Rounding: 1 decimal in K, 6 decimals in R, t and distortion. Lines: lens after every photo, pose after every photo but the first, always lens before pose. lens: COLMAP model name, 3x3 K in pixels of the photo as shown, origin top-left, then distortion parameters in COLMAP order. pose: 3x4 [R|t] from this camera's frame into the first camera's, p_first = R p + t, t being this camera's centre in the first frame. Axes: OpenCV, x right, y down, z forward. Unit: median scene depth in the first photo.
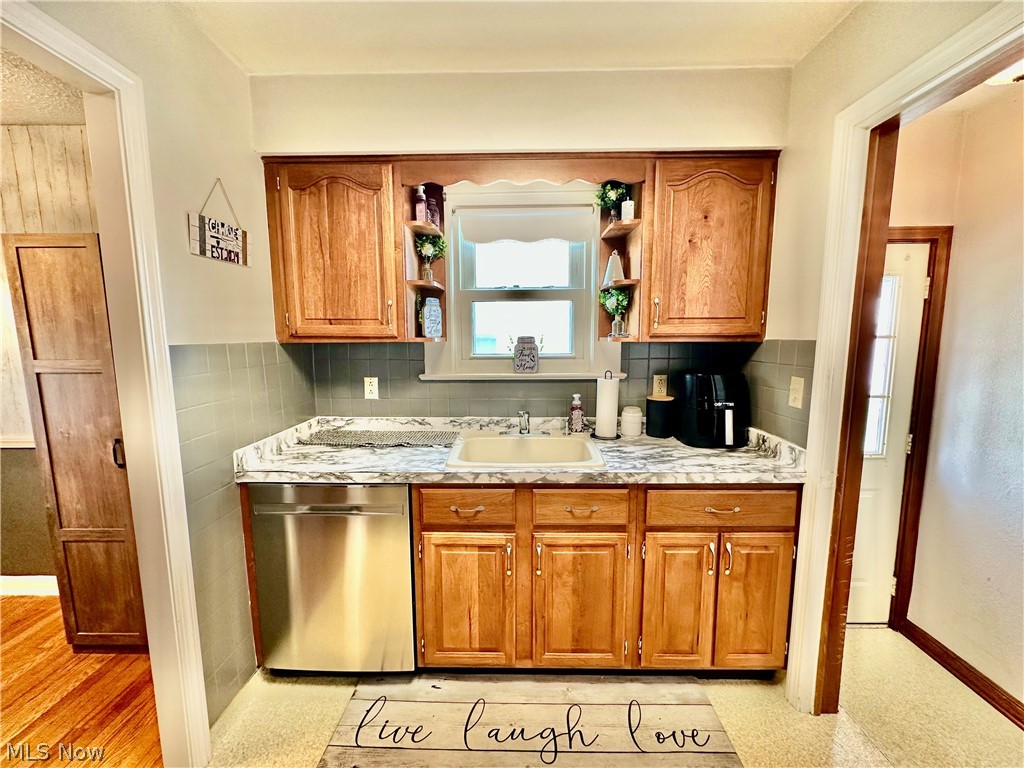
lens RADIAL K [[408.1, 0, 512.0], [0, 408.1, 384.0], [0, 0, 1]] dist [-0.000584, 0.000211]
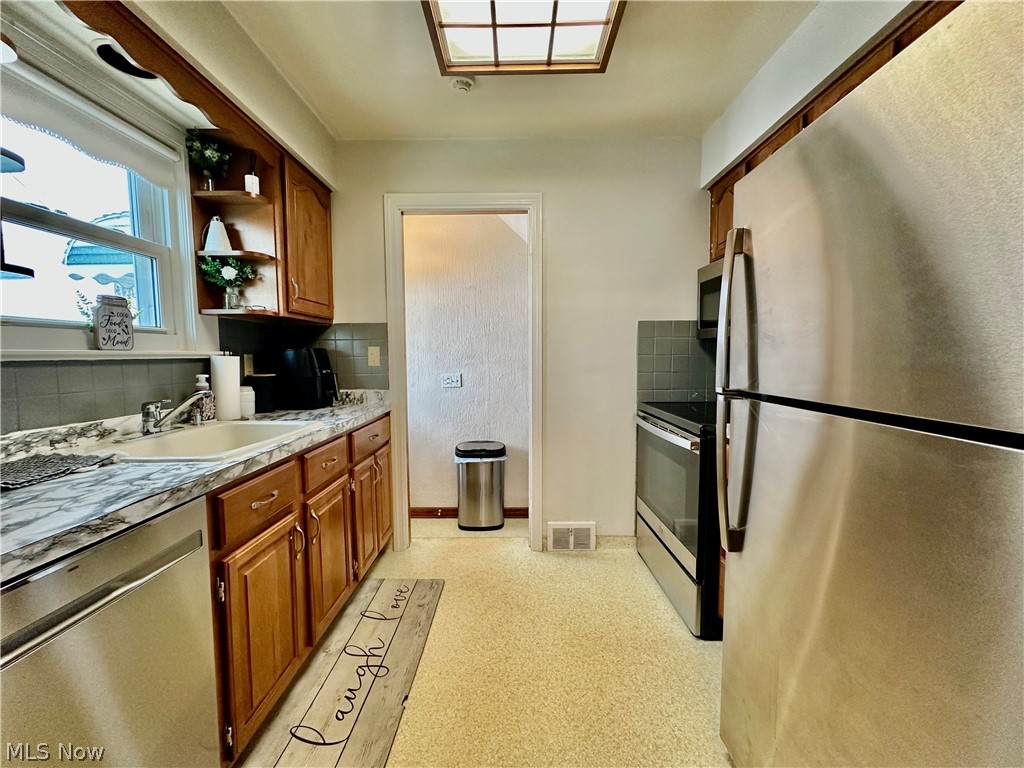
lens RADIAL K [[408.1, 0, 512.0], [0, 408.1, 384.0], [0, 0, 1]] dist [-0.000584, 0.000211]
pose [[-0.008086, -0.065773, 0.997802, -0.873970], [0.125456, 0.989884, 0.066268, 0.088056], [-0.992066, 0.125716, 0.000247, 0.485039]]
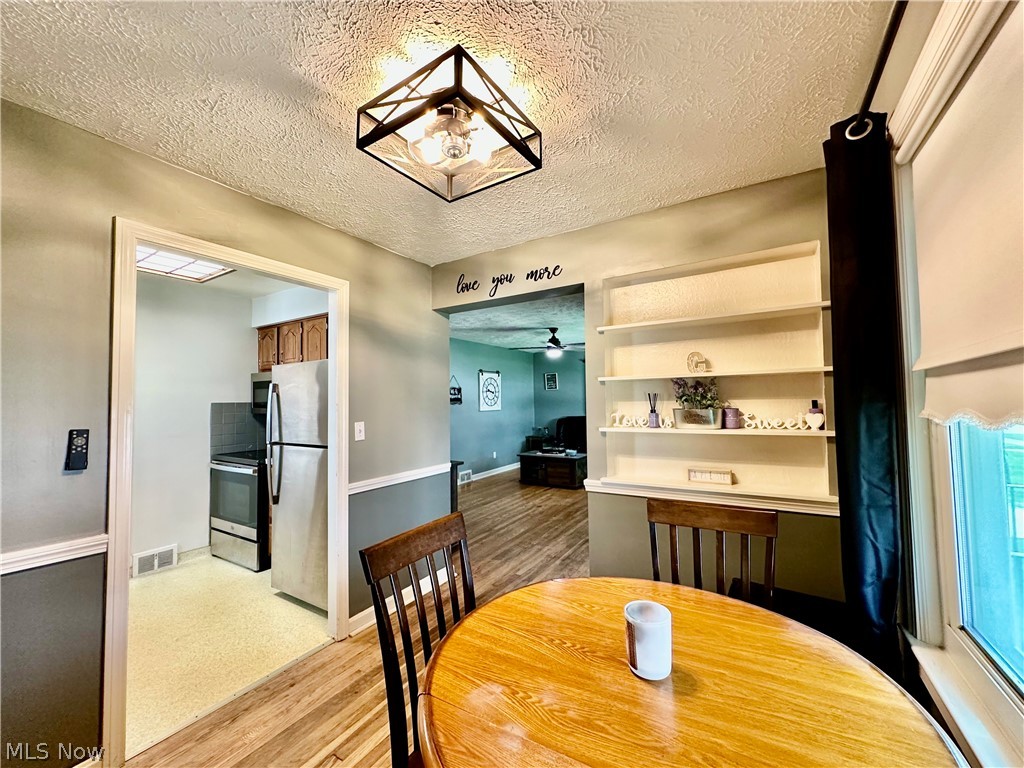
lens RADIAL K [[408.1, 0, 512.0], [0, 408.1, 384.0], [0, 0, 1]] dist [-0.000584, 0.000211]
pose [[-0.858006, 0.037929, 0.512237, -2.113667], [0.078920, 0.995163, 0.058505, -0.100158], [-0.507540, 0.090623, -0.856849, 1.148336]]
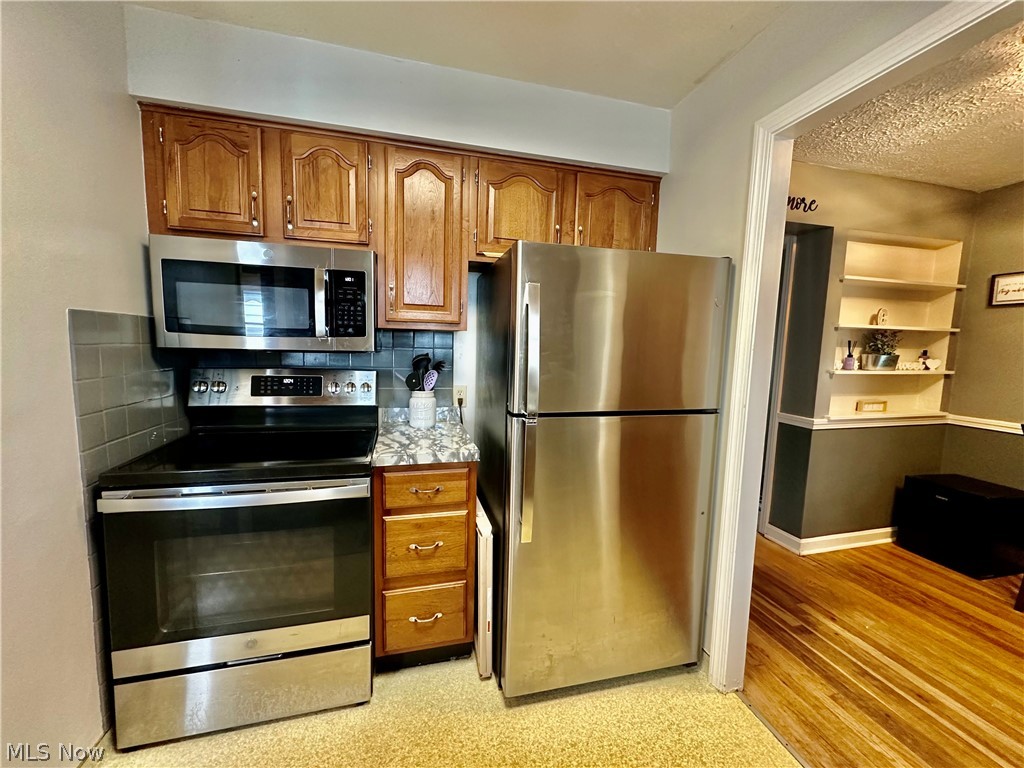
lens RADIAL K [[408.1, 0, 512.0], [0, 408.1, 384.0], [0, 0, 1]] dist [-0.000584, 0.000211]
pose [[-0.963484, 0.006347, -0.267691, 0.111170], [-0.053618, 0.974898, 0.216099, -0.056065], [0.262343, 0.222561, -0.938958, 0.906779]]
